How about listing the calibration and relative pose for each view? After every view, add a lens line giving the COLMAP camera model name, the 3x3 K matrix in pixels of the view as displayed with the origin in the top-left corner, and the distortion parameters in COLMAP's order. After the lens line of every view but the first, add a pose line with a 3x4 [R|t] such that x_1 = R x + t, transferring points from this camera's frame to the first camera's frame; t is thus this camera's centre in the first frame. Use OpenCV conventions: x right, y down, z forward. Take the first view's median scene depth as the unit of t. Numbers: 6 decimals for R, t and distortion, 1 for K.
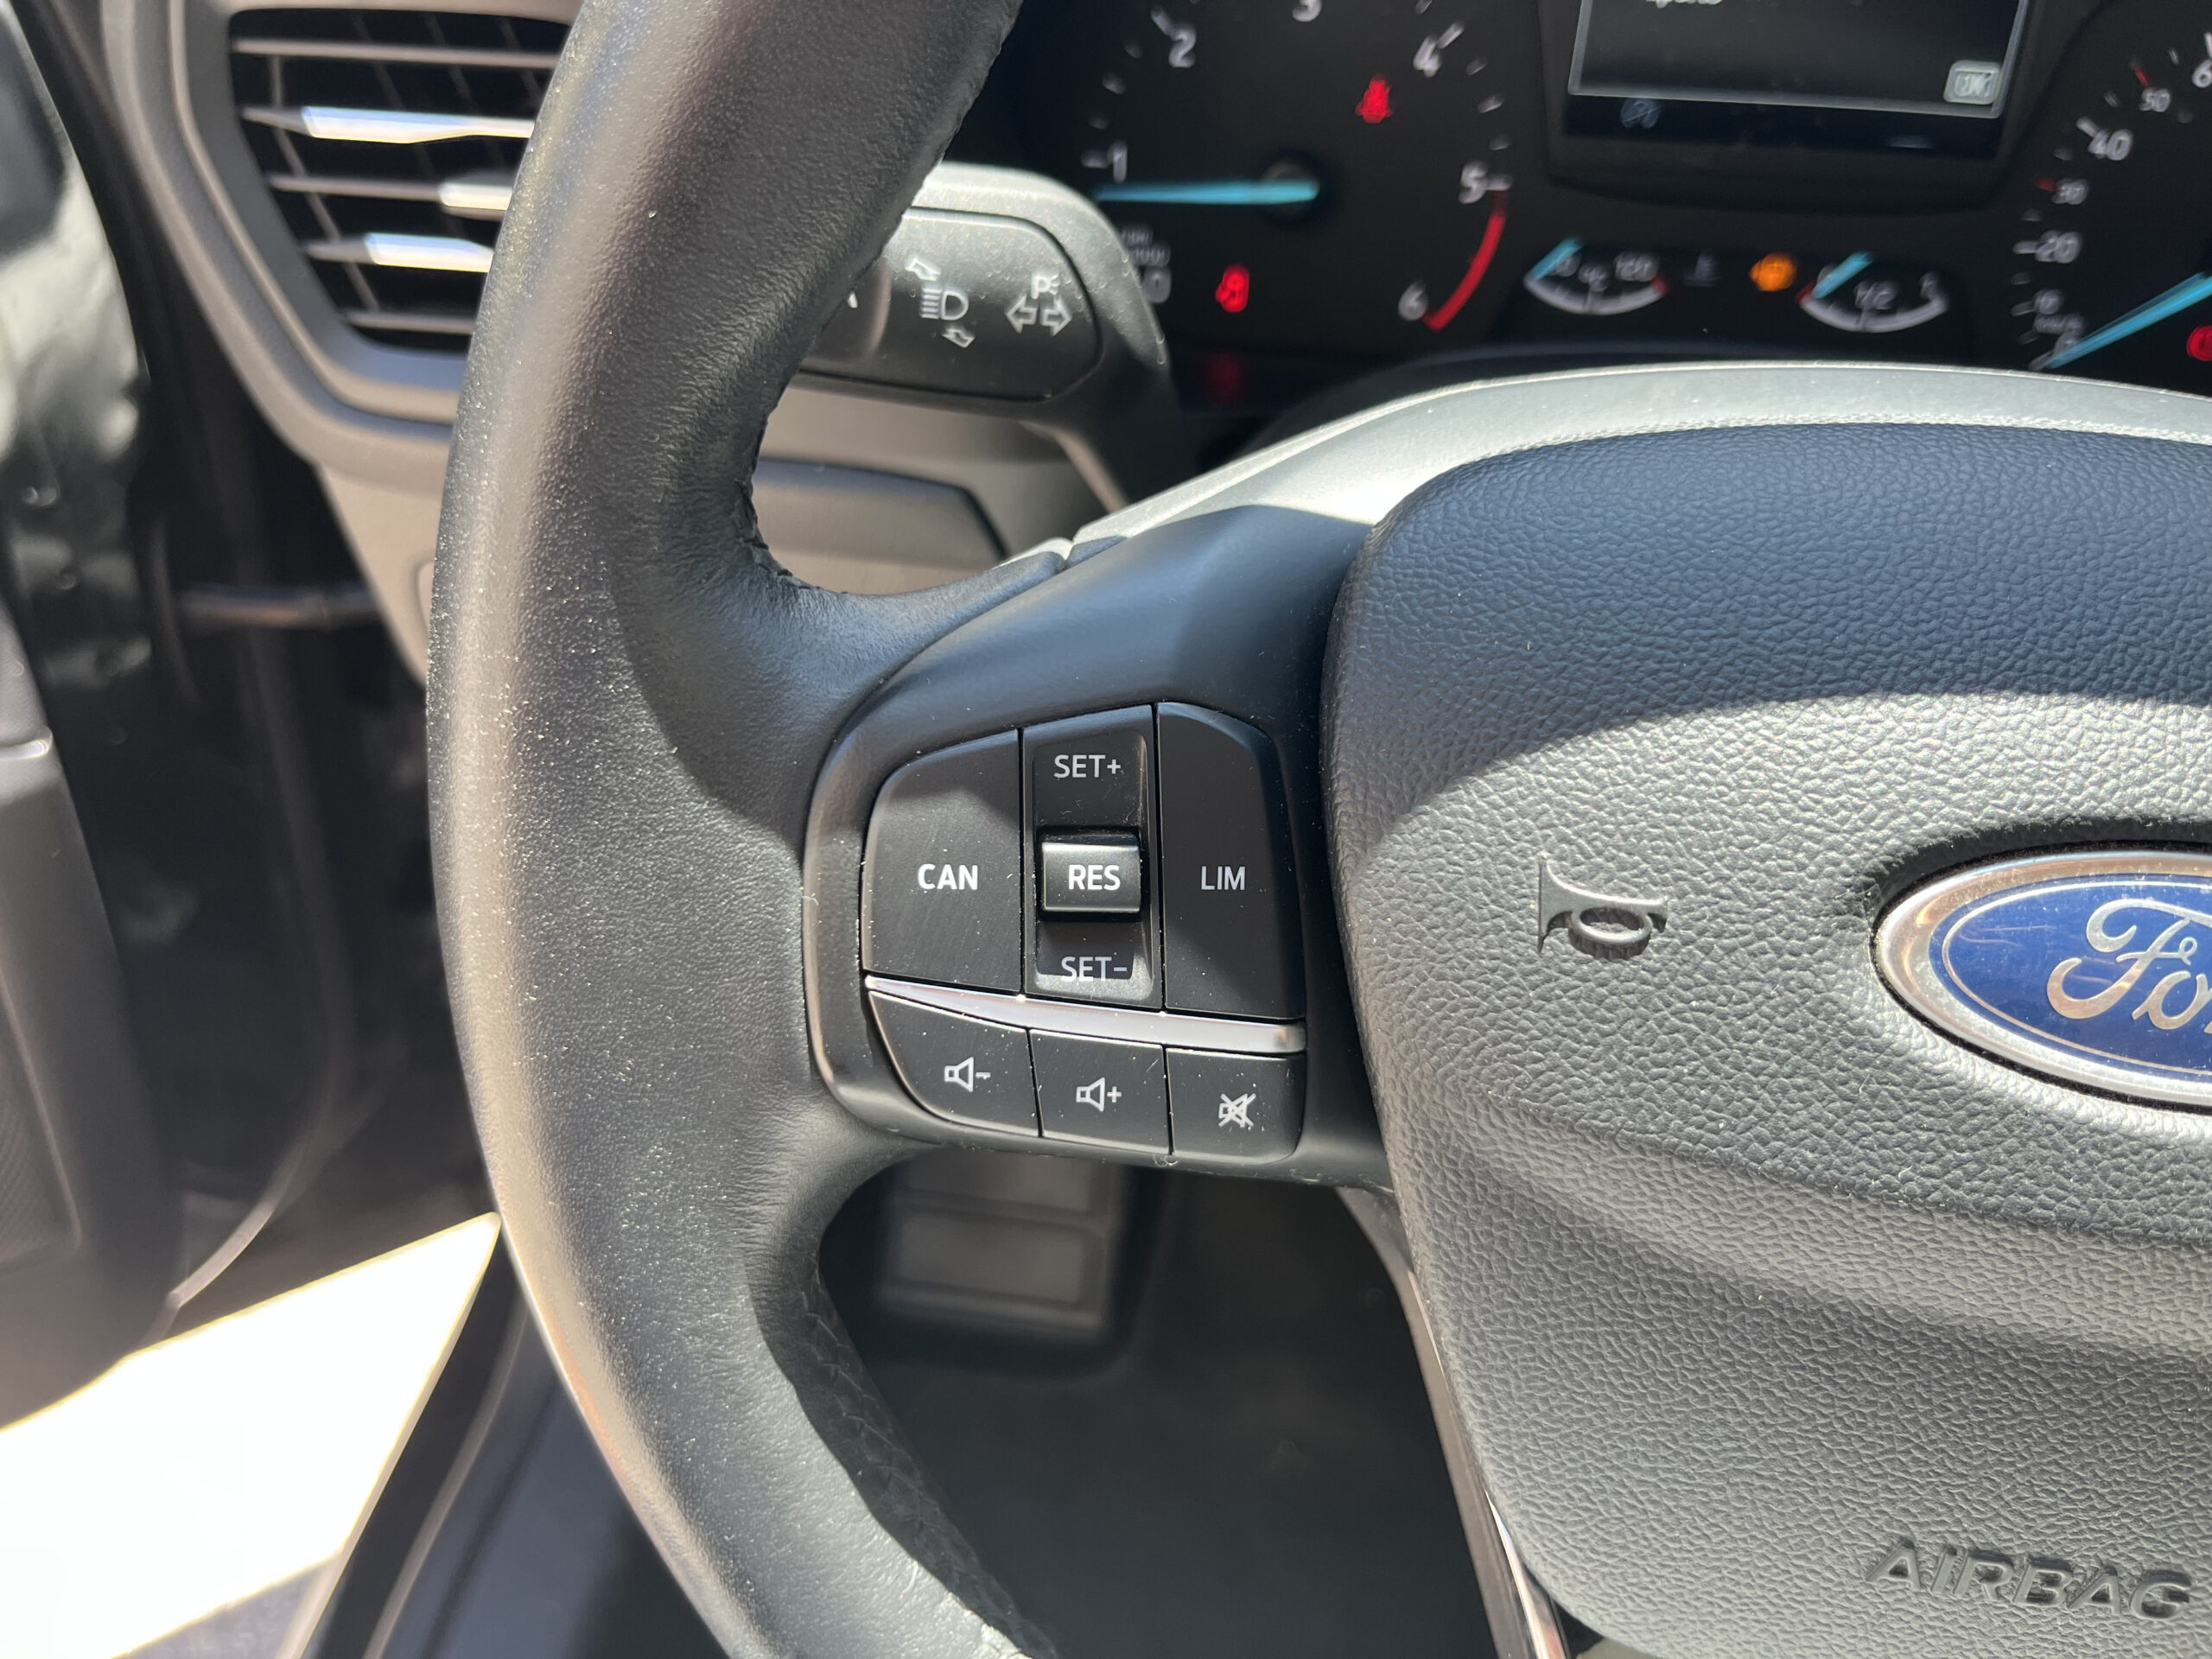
lens RADIAL K [[1689.4, 0, 1097.9], [0, 1689.4, 816.0], [0, 0, 1]] dist [0.091391, -0.136561]
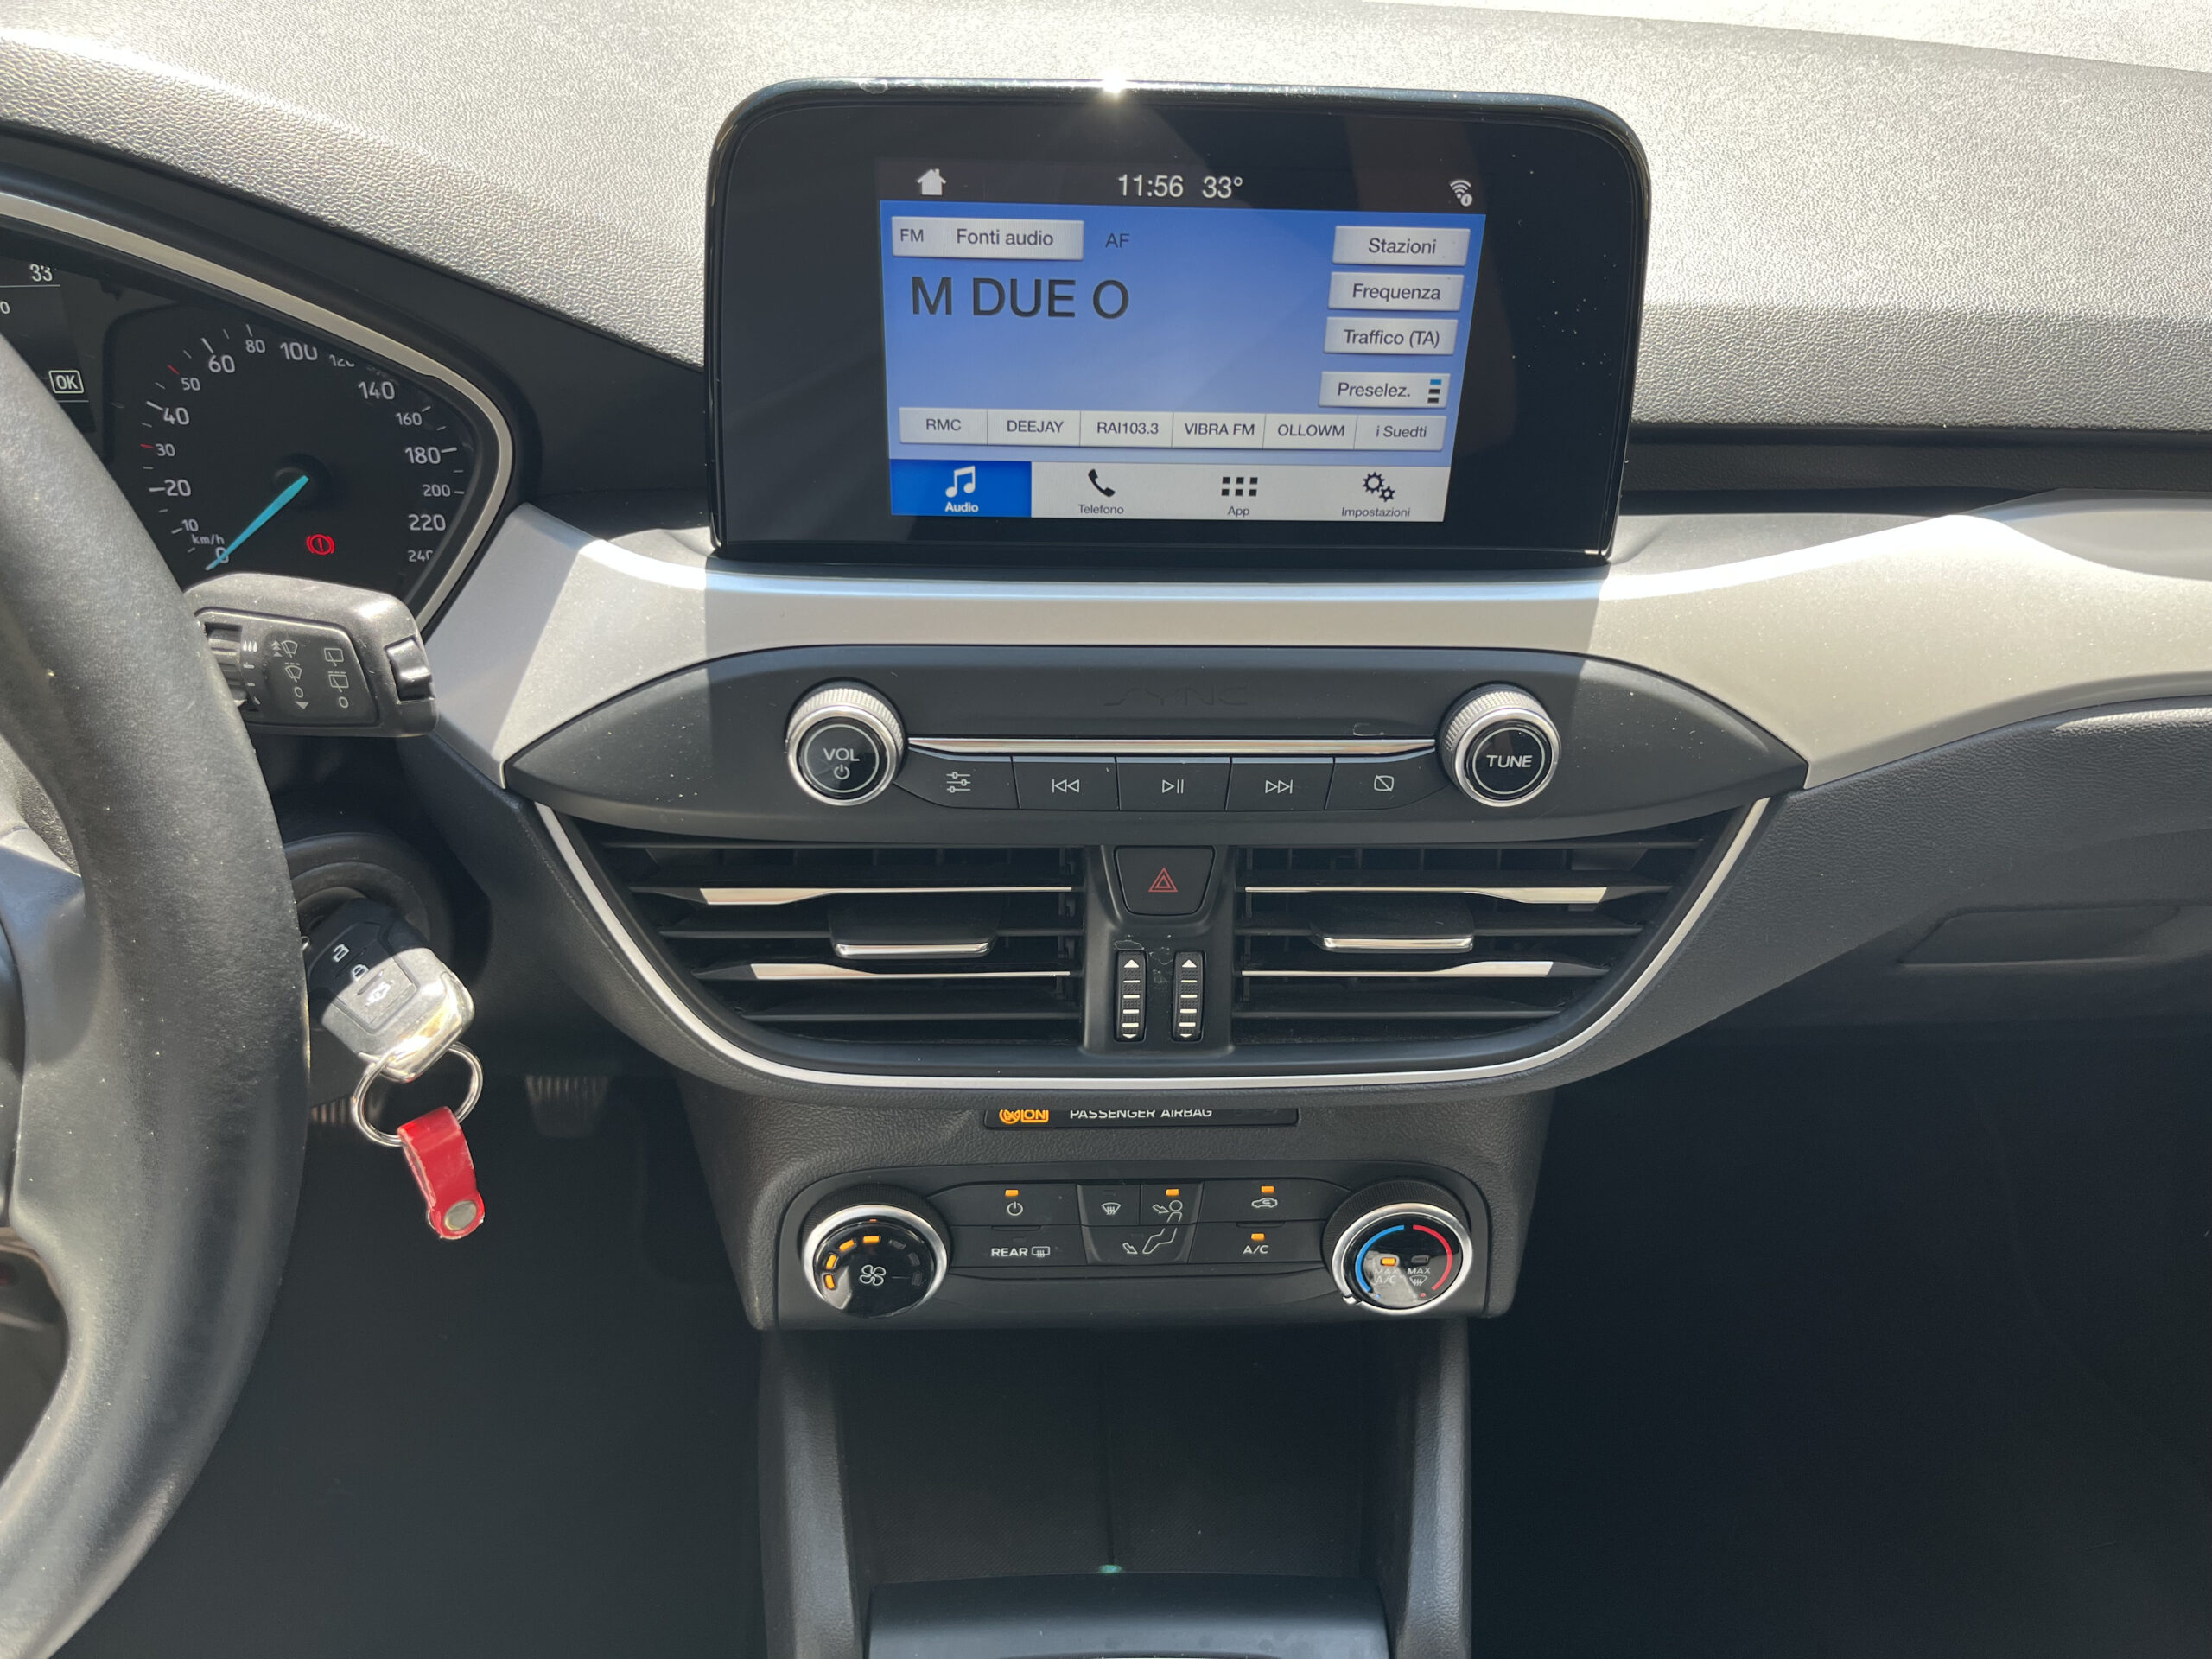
lens RADIAL K [[1689.4, 0, 1097.9], [0, 1689.4, 816.0], [0, 0, 1]] dist [0.091391, -0.136561]
pose [[0.982814, -0.100906, 0.154578, 2.099791], [0.110077, 0.992565, -0.051943, 0.173647], [-0.148187, 0.068066, 0.986614, -0.927894]]
